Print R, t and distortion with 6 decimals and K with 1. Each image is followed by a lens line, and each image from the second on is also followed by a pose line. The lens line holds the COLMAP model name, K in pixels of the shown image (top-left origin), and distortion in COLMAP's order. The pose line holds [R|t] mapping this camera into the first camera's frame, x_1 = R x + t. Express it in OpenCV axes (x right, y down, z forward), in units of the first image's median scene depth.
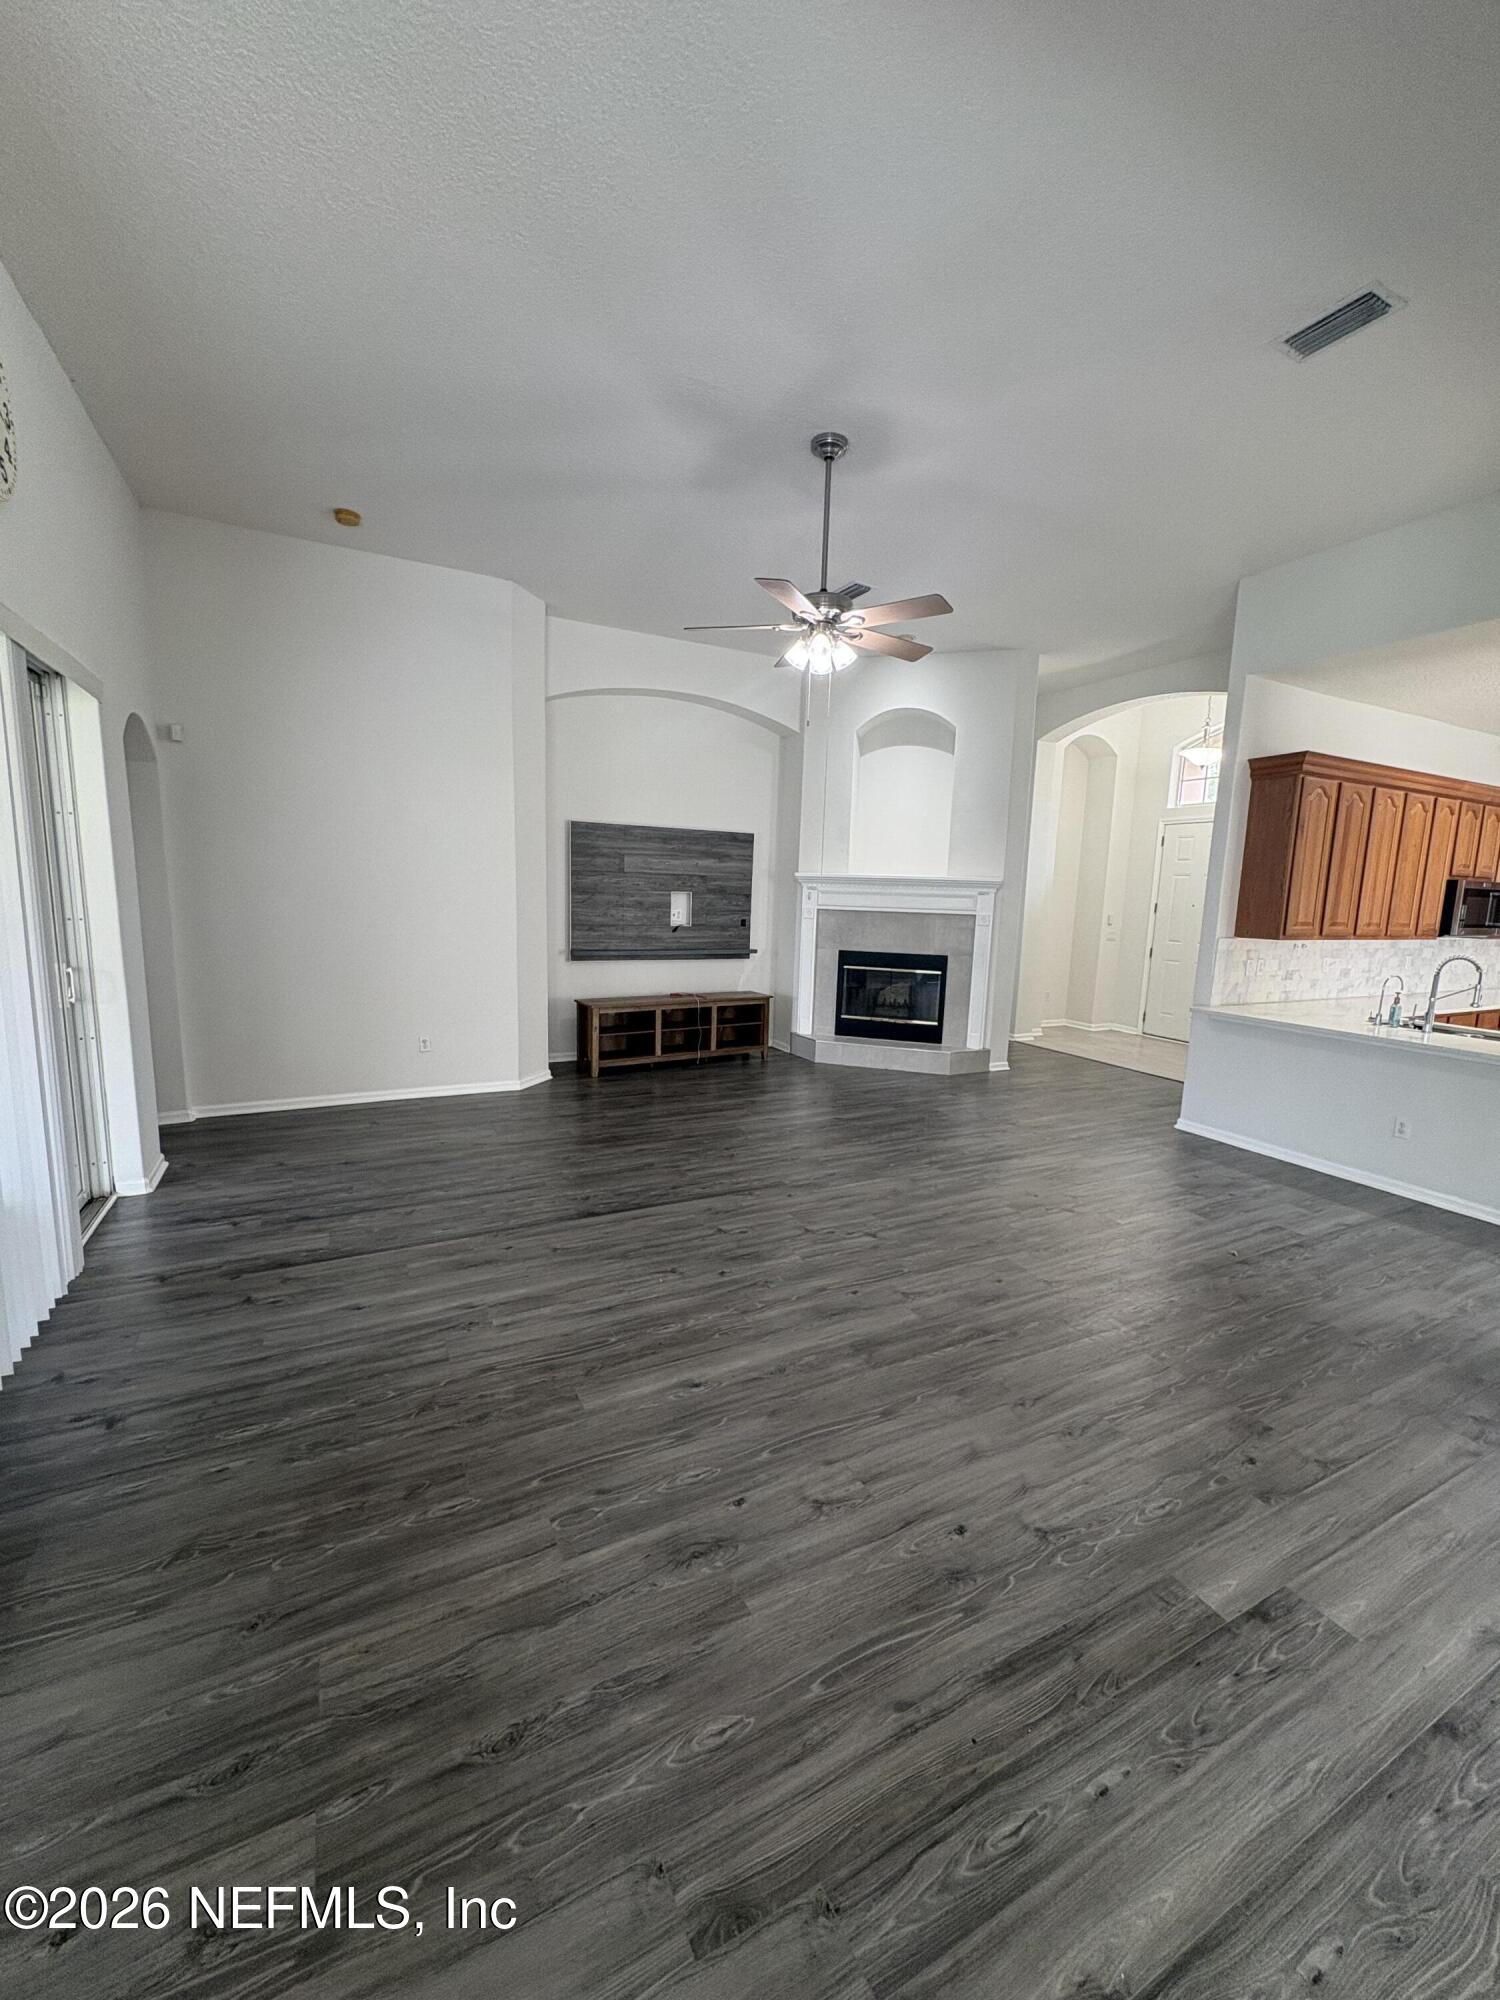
lens RADIAL K [[800.2, 0, 755.9], [0, 800.2, 993.8], [0, 0, 1]] dist [0.000154, 0.000754]
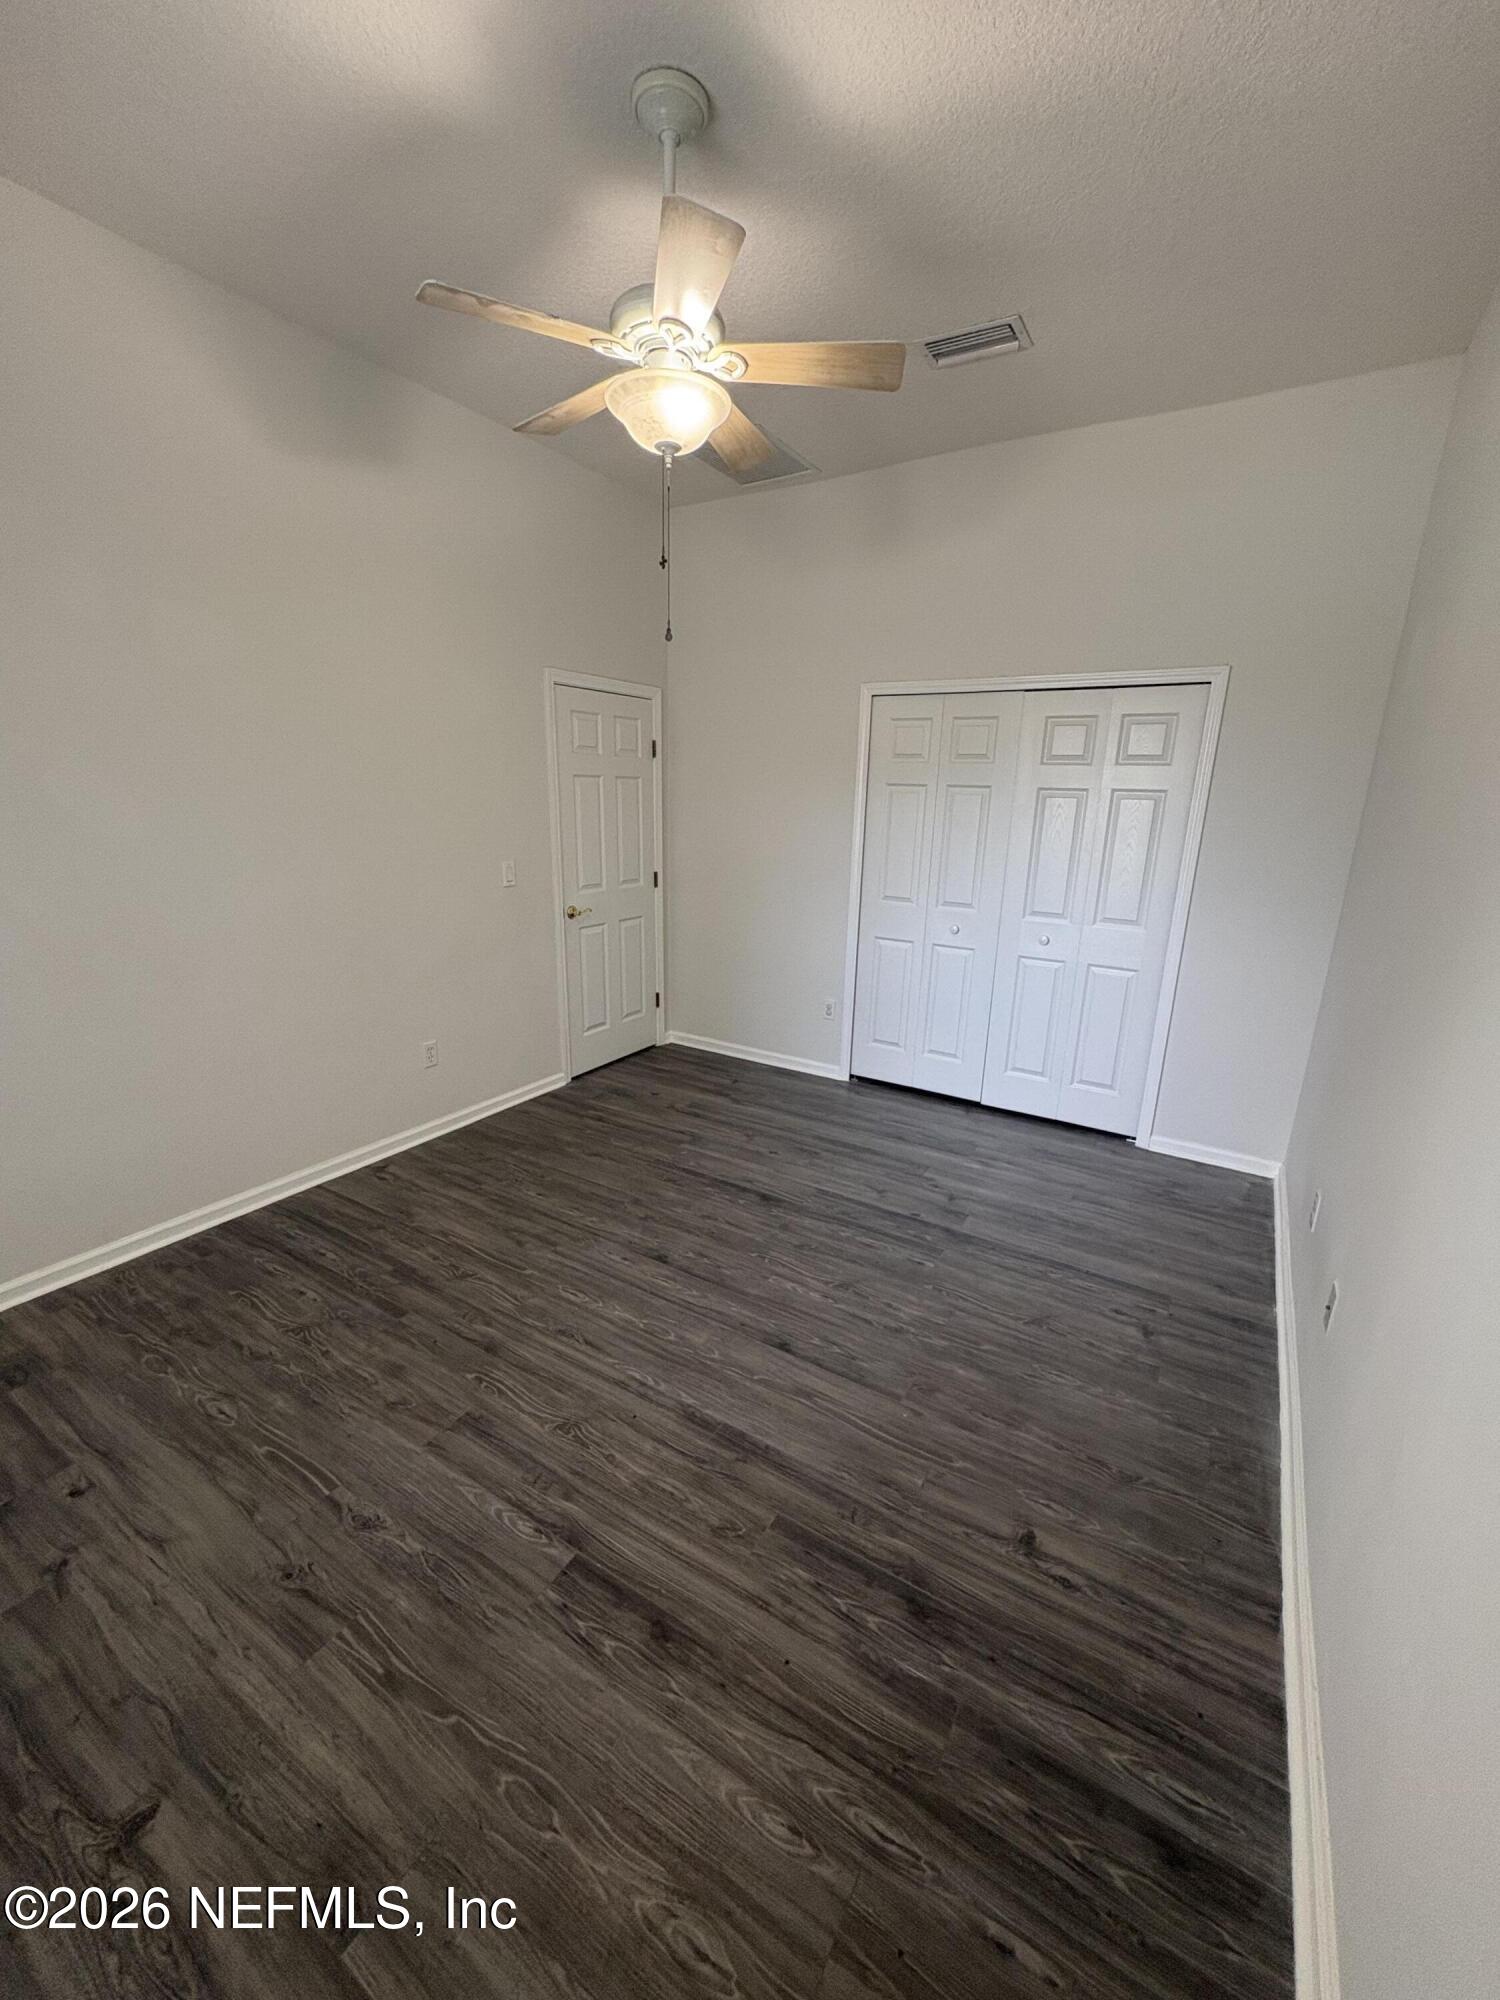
lens RADIAL K [[800.2, 0, 746.9], [0, 800.2, 1017.4], [0, 0, 1]] dist [0.000154, 0.000754]
pose [[0.505149, 0.221159, -0.834214, 0.842096], [-0.096114, 0.975012, 0.200286, -0.035753], [0.857664, -0.020995, 0.513782, 0.437363]]
